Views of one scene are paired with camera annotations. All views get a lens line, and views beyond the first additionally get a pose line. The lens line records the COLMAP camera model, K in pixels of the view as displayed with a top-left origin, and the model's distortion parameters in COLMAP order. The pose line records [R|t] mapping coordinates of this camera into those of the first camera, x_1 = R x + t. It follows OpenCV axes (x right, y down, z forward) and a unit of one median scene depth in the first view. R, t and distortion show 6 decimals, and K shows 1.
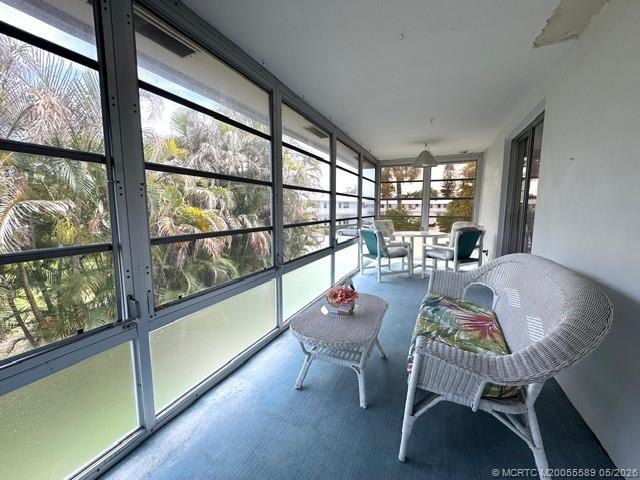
lens RADIAL K [[261.9, 0, 316.3], [0, 261.9, 240.8], [0, 0, 1]] dist [0.002386, 0.000648]
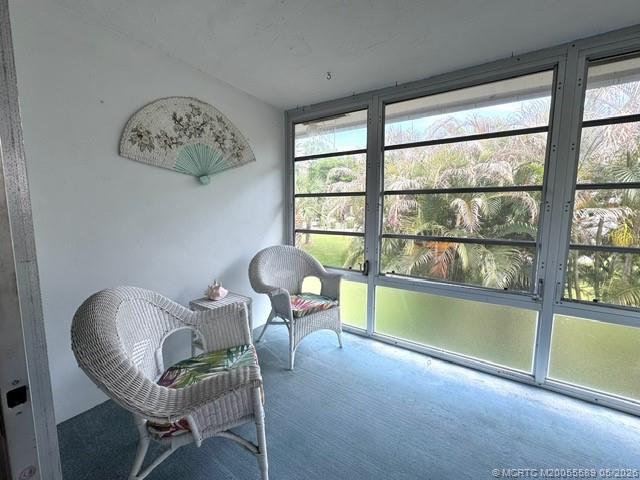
lens RADIAL K [[261.9, 0, 320.6], [0, 261.9, 238.7], [0, 0, 1]] dist [0.002386, 0.000648]
pose [[-0.133453, 0.108028, -0.985150, 0.416861], [-0.123211, 0.984521, 0.124650, -0.022245], [0.983366, 0.138017, -0.118077, -0.023175]]
